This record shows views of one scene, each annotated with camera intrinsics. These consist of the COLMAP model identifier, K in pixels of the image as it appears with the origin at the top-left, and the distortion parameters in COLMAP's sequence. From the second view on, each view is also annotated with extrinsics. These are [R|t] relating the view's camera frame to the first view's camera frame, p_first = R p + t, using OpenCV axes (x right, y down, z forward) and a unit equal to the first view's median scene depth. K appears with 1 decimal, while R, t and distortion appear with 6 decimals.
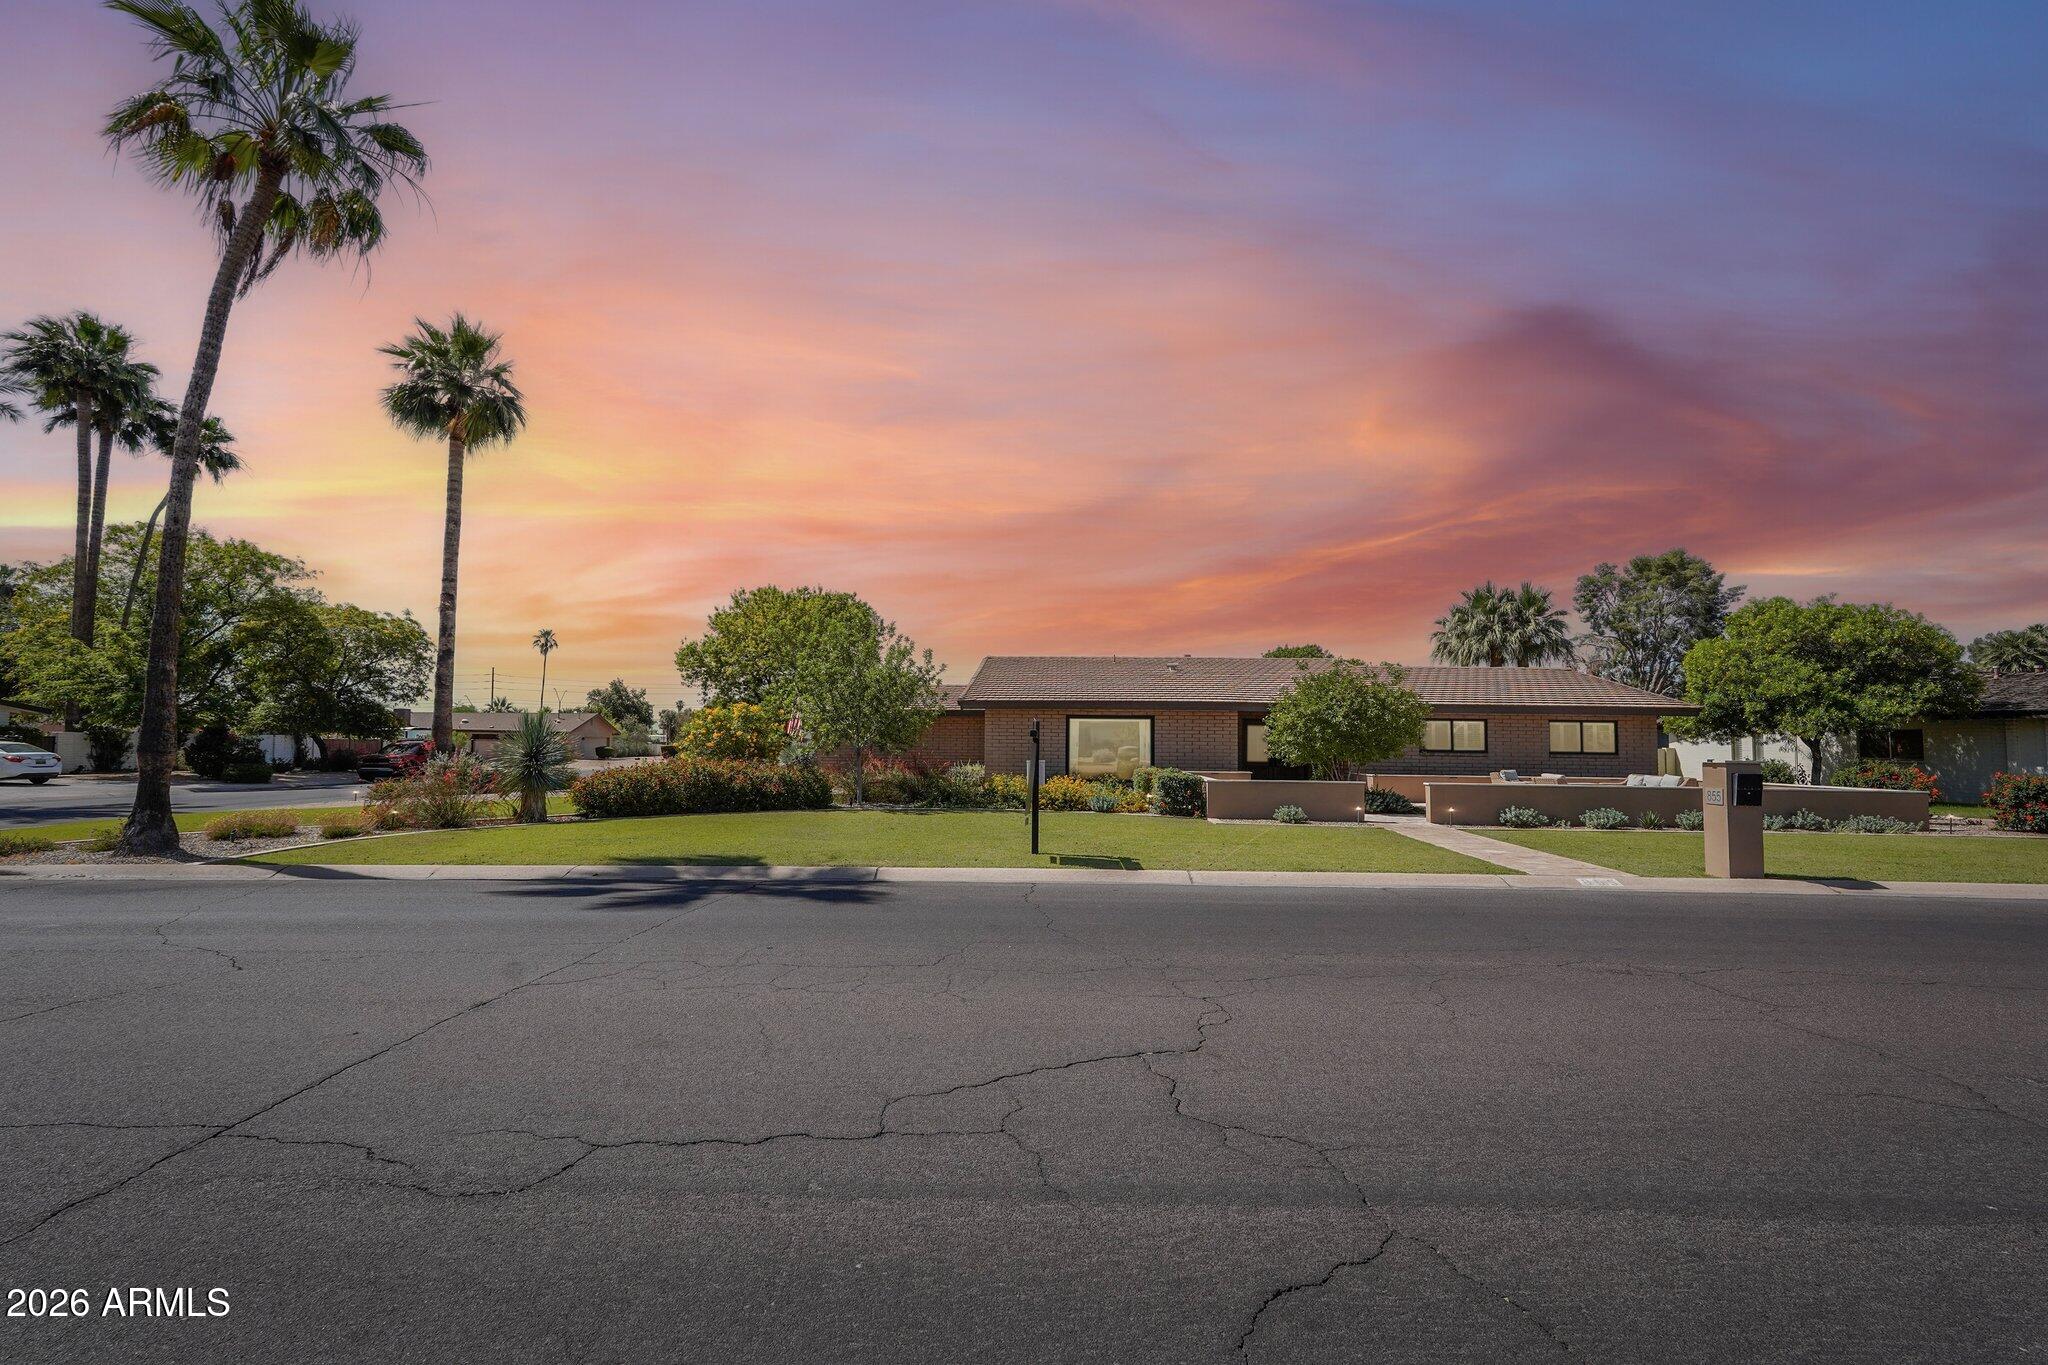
lens RADIAL K [[900.1, 0, 1027.1], [0, 900.1, 686.0], [0, 0, 1]] dist [-0.018979, 0.007466]
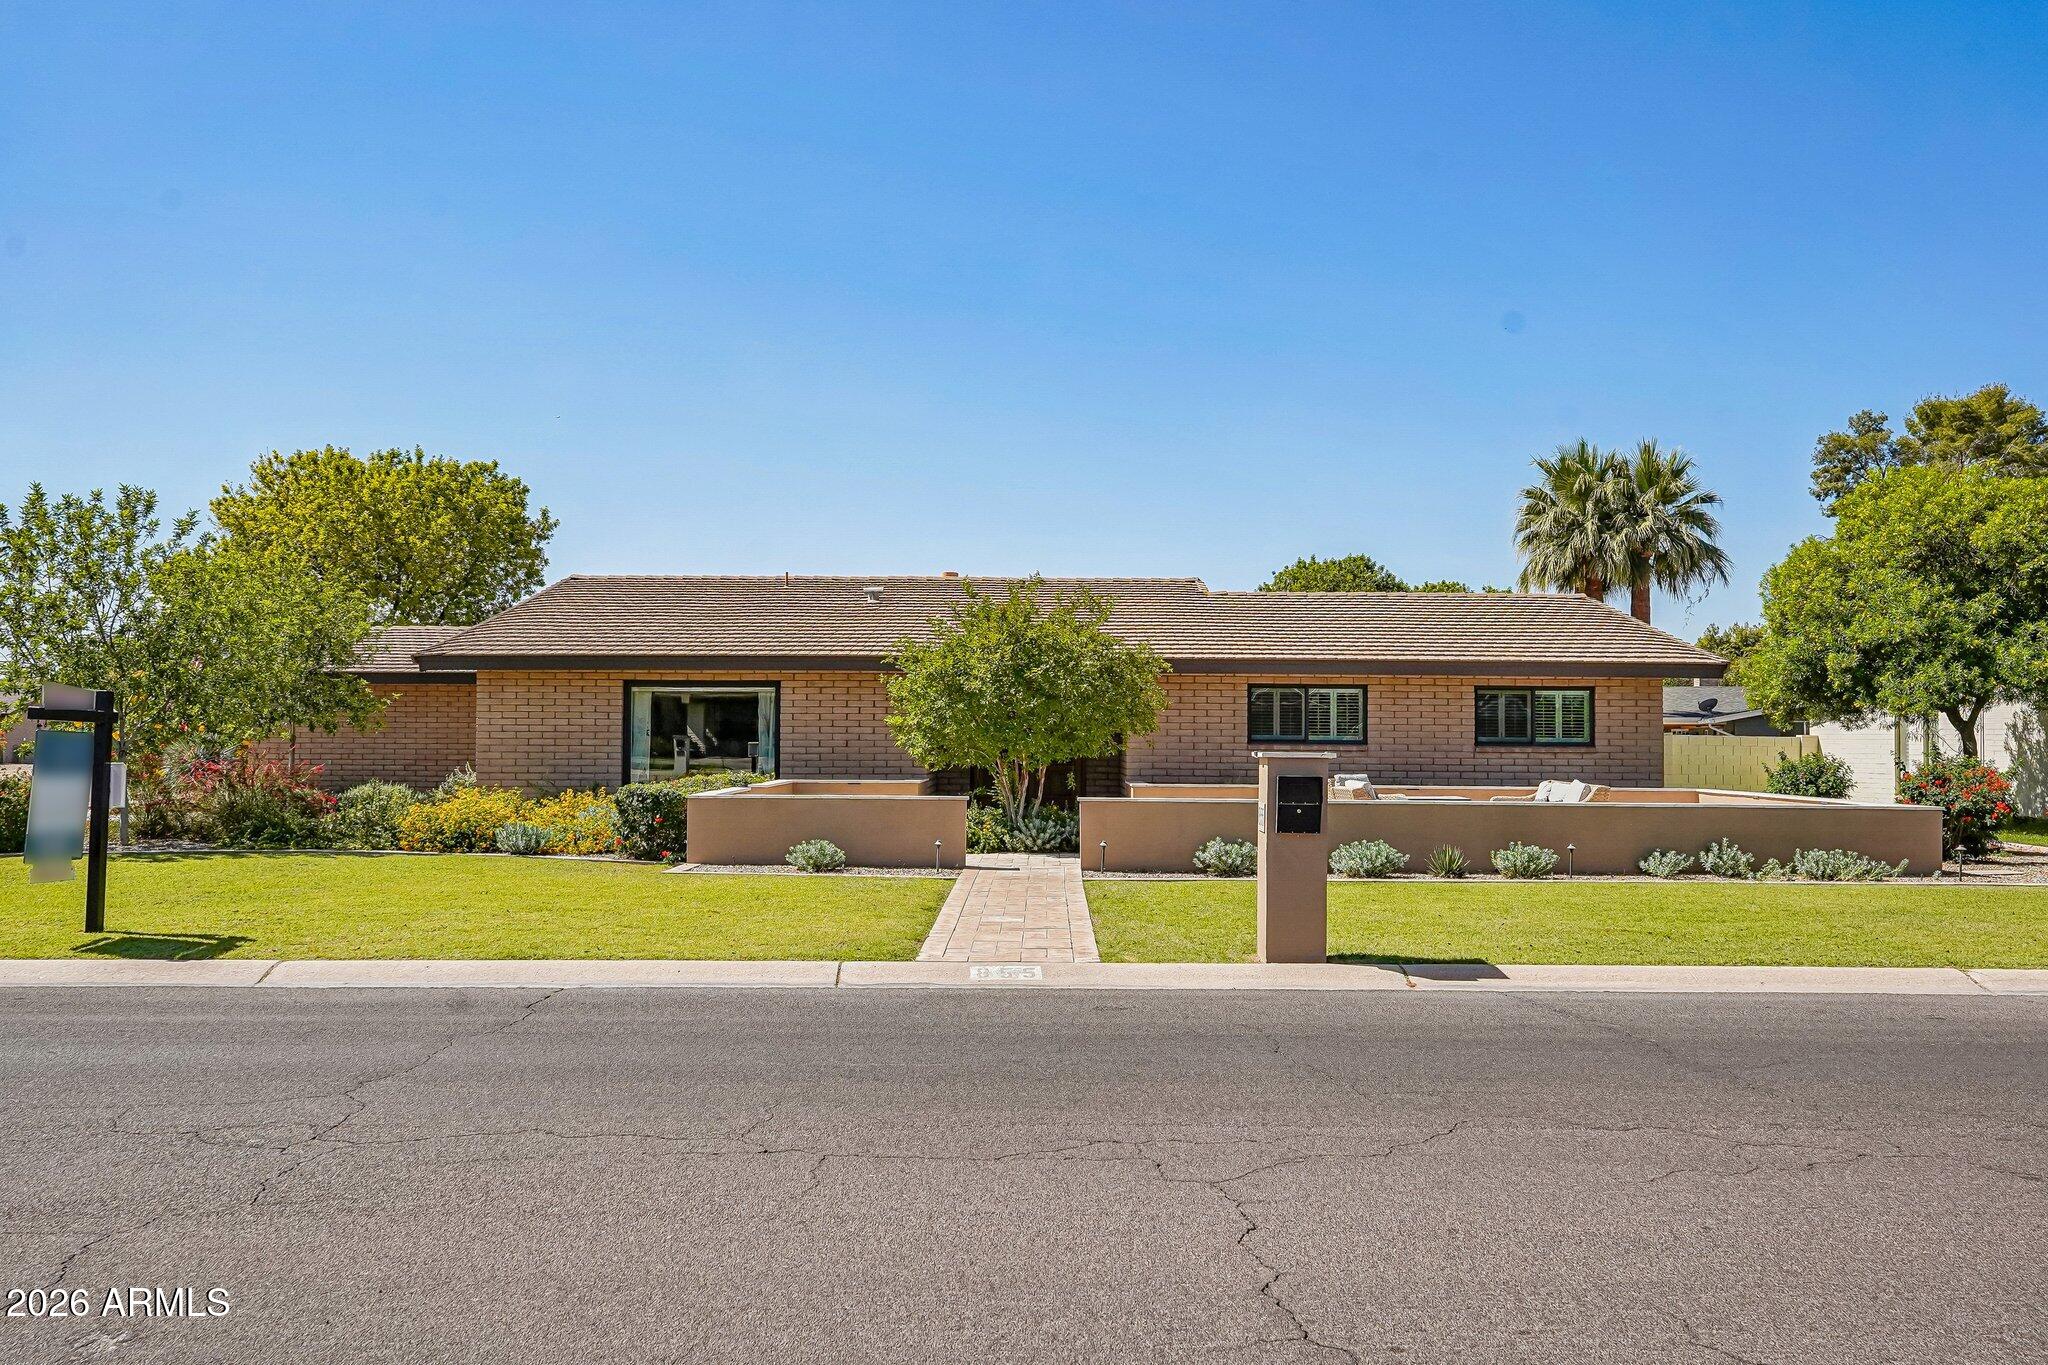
lens RADIAL K [[1607.1, 0, 1021.1], [0, 1607.1, 683.3], [0, 0, 1]] dist [-0.010922, 0.005339]
pose [[0.999153, -0.004289, 0.040918, 0.250038], [0.003000, 0.999499, 0.031507, 0.003669], [-0.041033, -0.031357, 0.998666, 0.003762]]
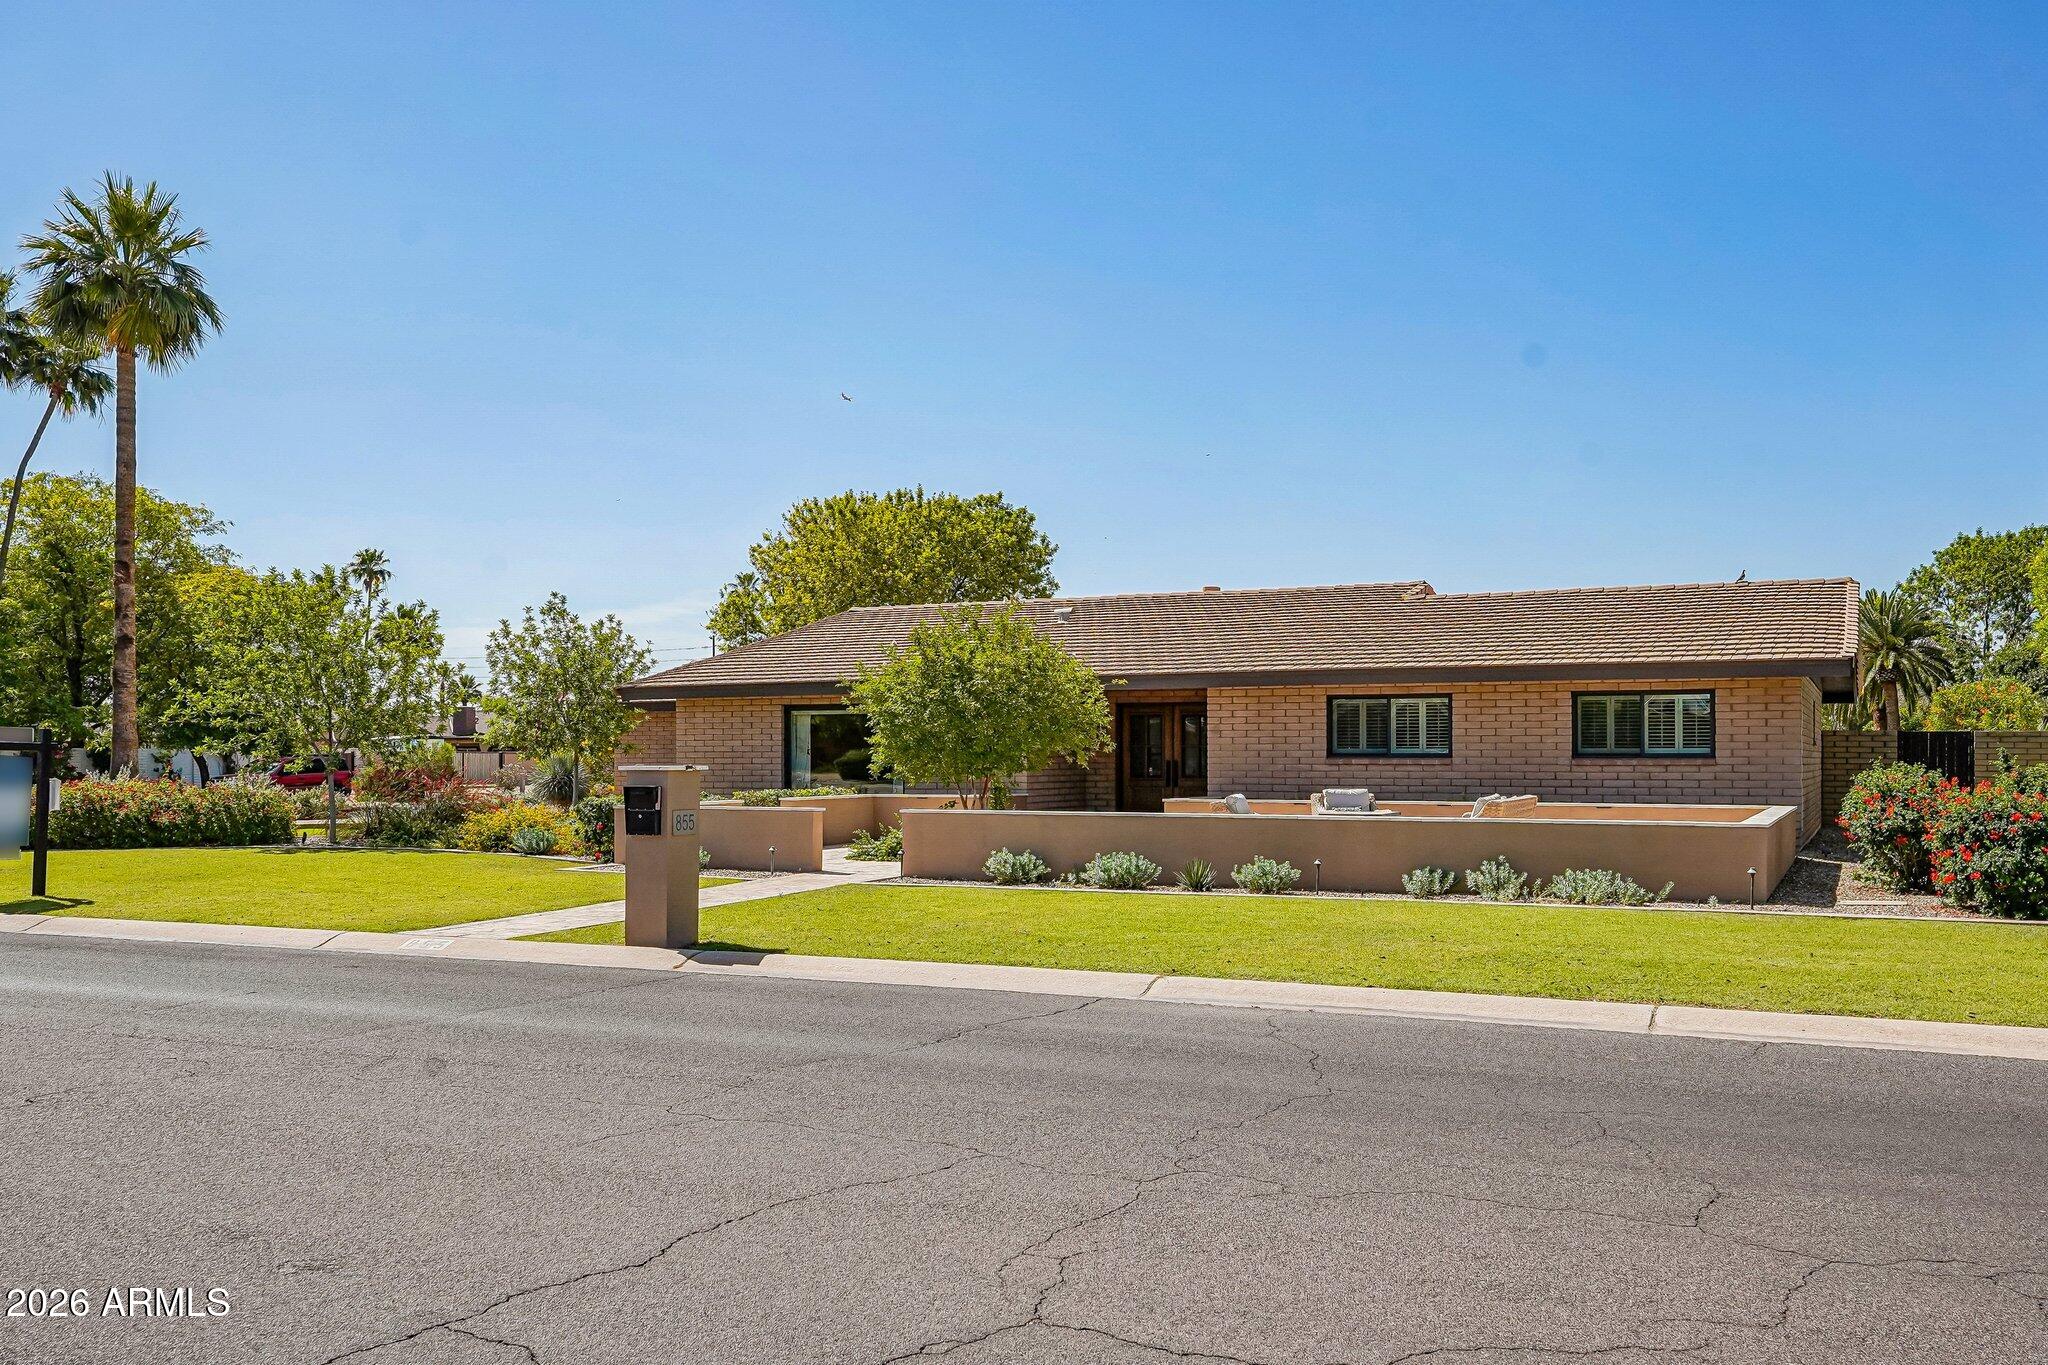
lens RADIAL K [[1707.4, 0, 1016.3], [0, 1707.4, 691.4], [0, 0, 1]] dist [-0.009498, 0.006085]
pose [[0.921194, -0.028779, -0.388038, 0.652209], [0.038853, 0.999080, 0.018139, 0.007820], [0.387159, -0.031786, 0.921465, -0.014913]]
